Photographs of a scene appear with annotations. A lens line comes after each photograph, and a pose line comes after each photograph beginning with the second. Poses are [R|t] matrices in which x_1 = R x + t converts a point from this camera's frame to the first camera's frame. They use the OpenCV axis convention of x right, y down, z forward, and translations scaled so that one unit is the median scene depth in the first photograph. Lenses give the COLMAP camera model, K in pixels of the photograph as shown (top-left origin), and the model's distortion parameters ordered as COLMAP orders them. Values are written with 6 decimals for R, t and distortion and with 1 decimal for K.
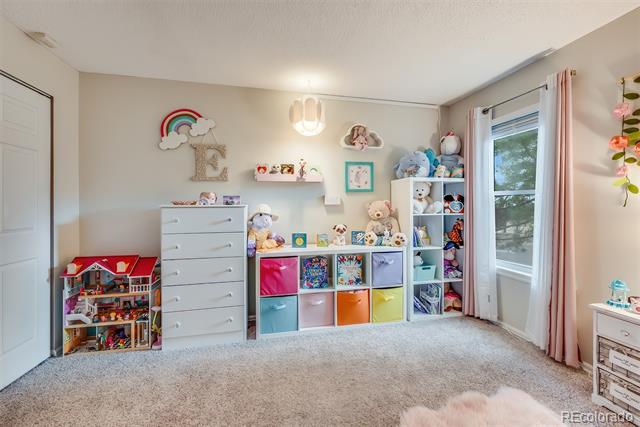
lens RADIAL K [[253.7, 0, 322.1], [0, 253.7, 204.6], [0, 0, 1]] dist [-0.001272, -0.000215]
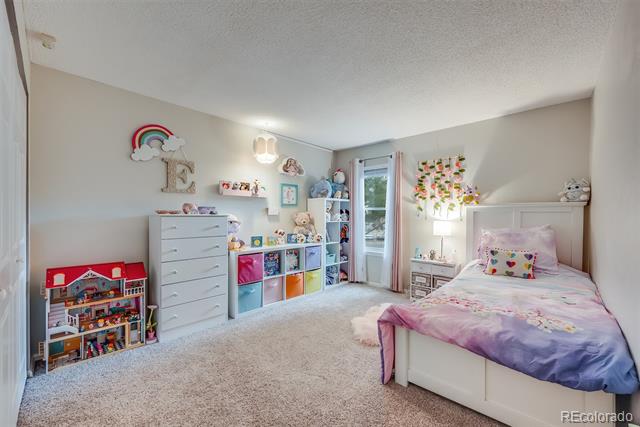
lens RADIAL K [[253.7, 0, 319.2], [0, 253.7, 216.2], [0, 0, 1]] dist [-0.001272, -0.000215]
pose [[0.829748, 0.005478, 0.558111, -0.582241], [-0.007985, 0.999966, 0.002057, 0.003040], [-0.558080, -0.006163, 0.829764, -0.288413]]
